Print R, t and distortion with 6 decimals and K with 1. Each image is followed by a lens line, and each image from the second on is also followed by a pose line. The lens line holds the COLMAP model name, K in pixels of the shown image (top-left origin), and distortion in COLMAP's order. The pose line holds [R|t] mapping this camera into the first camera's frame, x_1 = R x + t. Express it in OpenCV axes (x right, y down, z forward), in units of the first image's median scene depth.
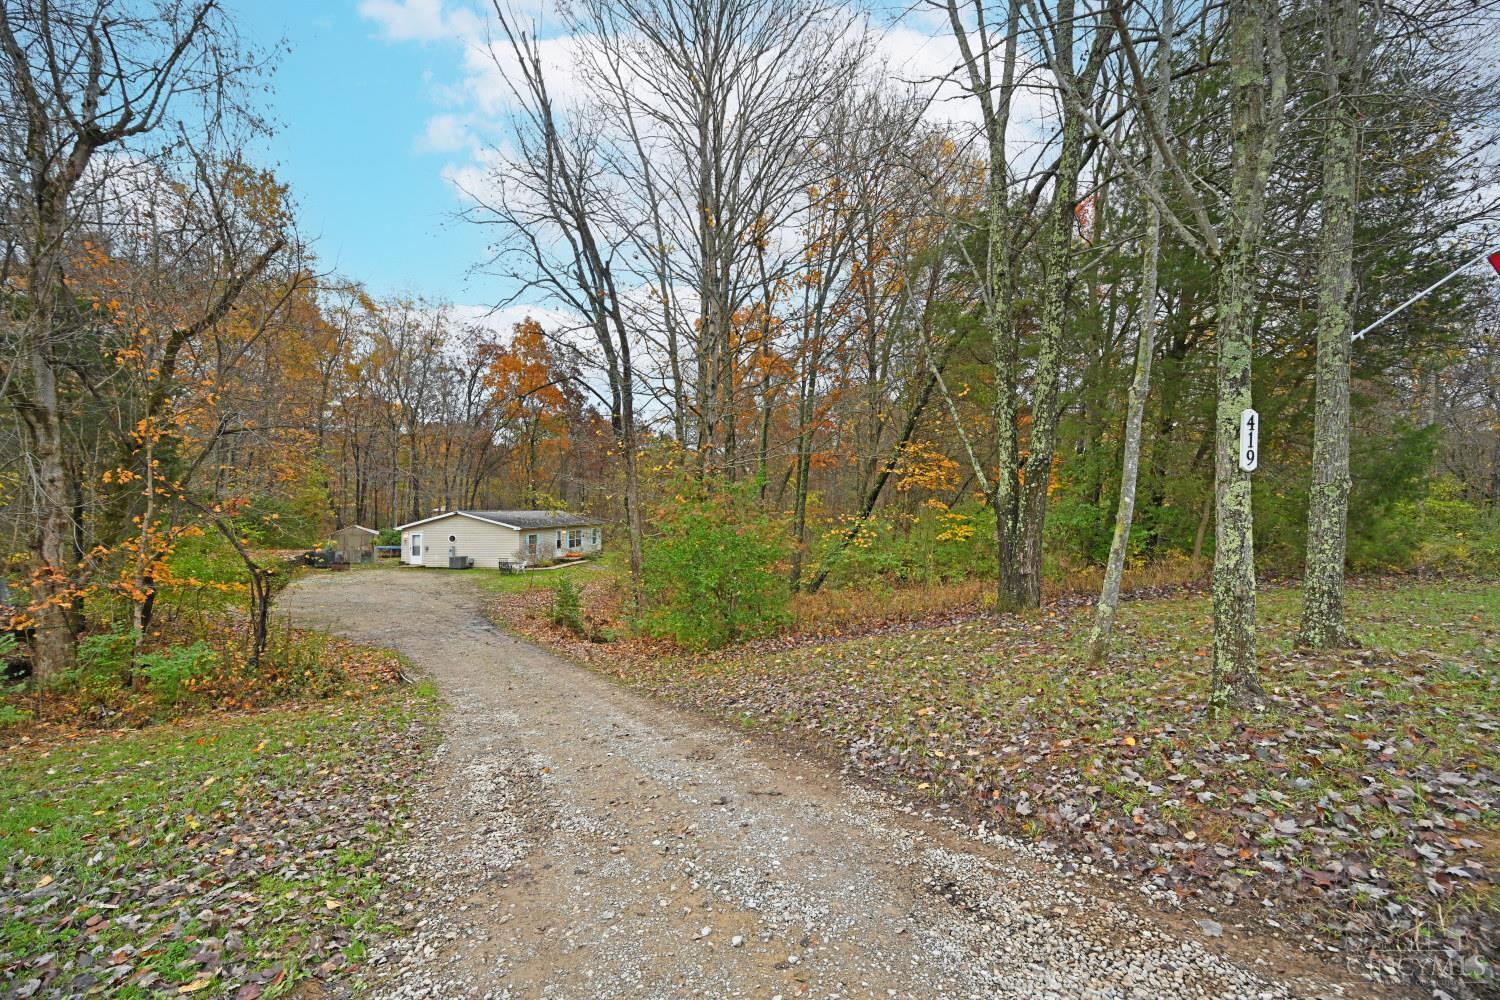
lens RADIAL K [[590.3, 0, 747.0], [0, 590.3, 507.9], [0, 0, 1]] dist [-0.001848, 0.000287]
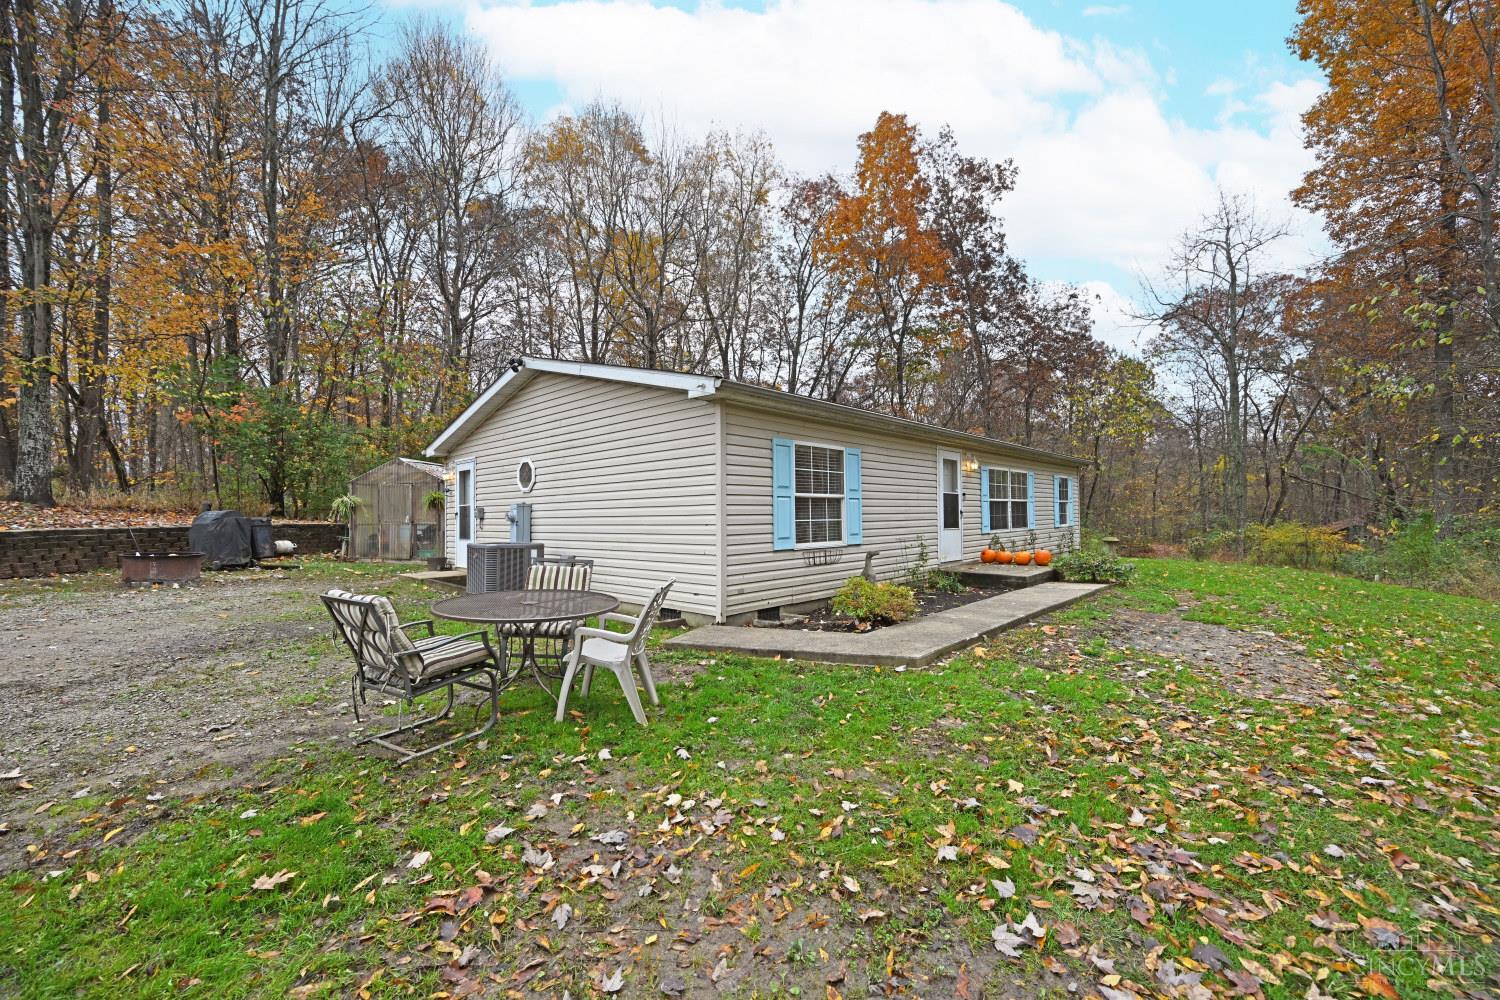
lens RADIAL K [[590.3, 0, 750.5], [0, 590.3, 503.7], [0, 0, 1]] dist [-0.001848, 0.000287]
pose [[0.808446, -0.020356, -0.588218, -0.239449], [0.014046, 0.999784, -0.015293, 0.060607], [0.588402, 0.004101, 0.808558, 0.745301]]
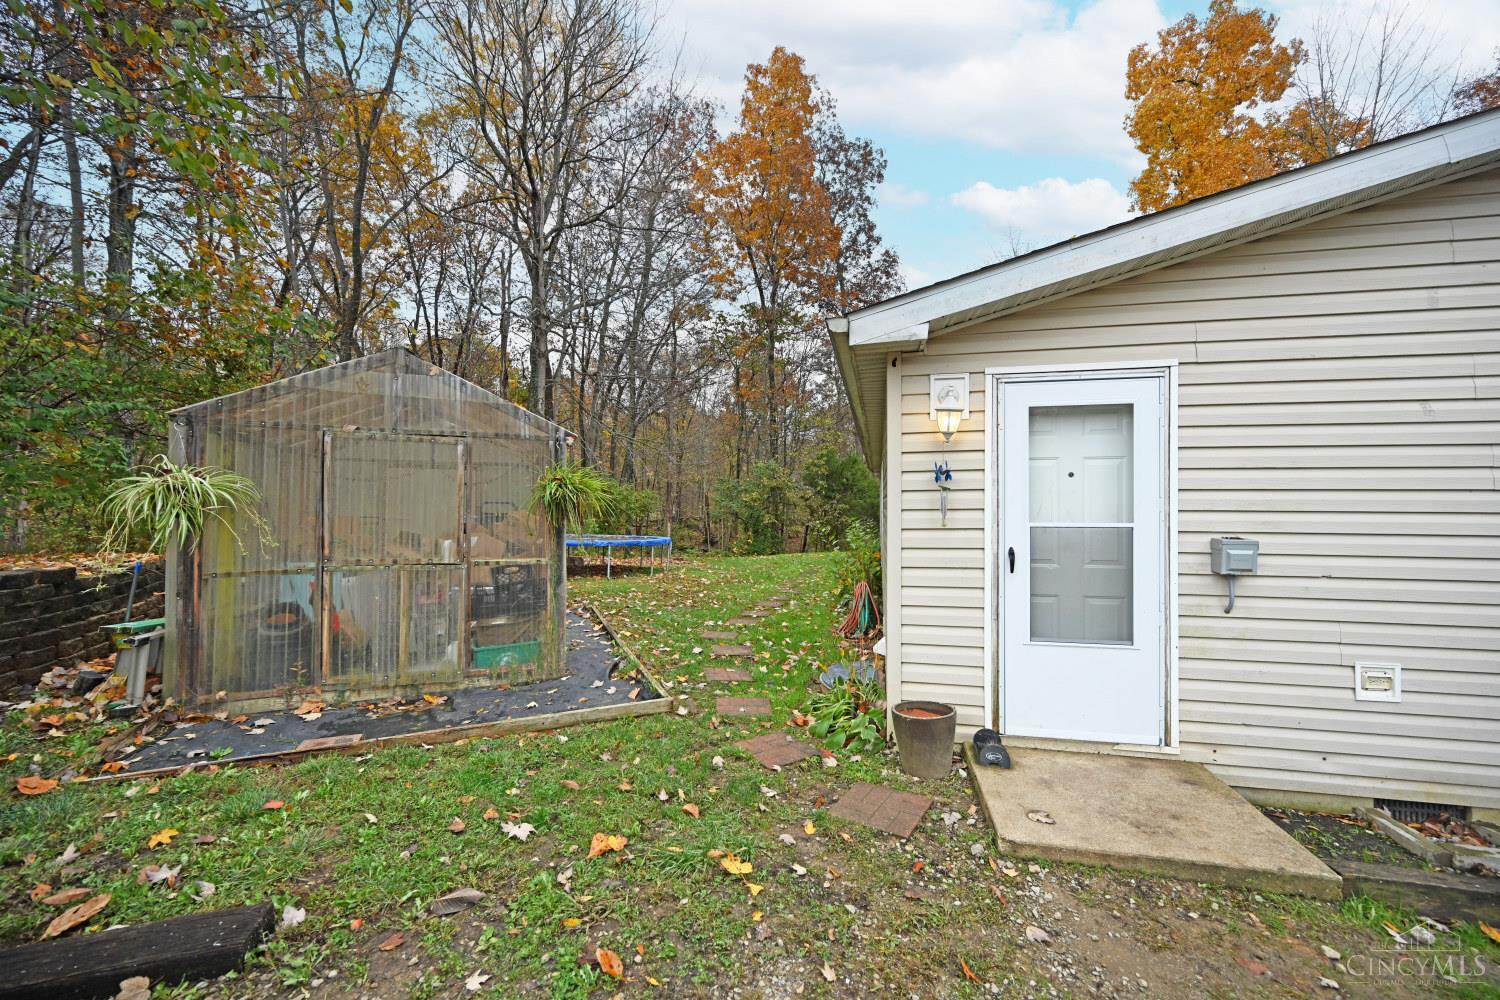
lens RADIAL K [[590.3, 0, 753.3], [0, 590.3, 498.2], [0, 0, 1]] dist [-0.001848, 0.000287]
pose [[0.996372, 0.005909, -0.084898, -0.525513], [-0.005877, 0.999983, 0.000630, 0.052364], [0.084900, -0.000129, 0.996389, 0.798056]]
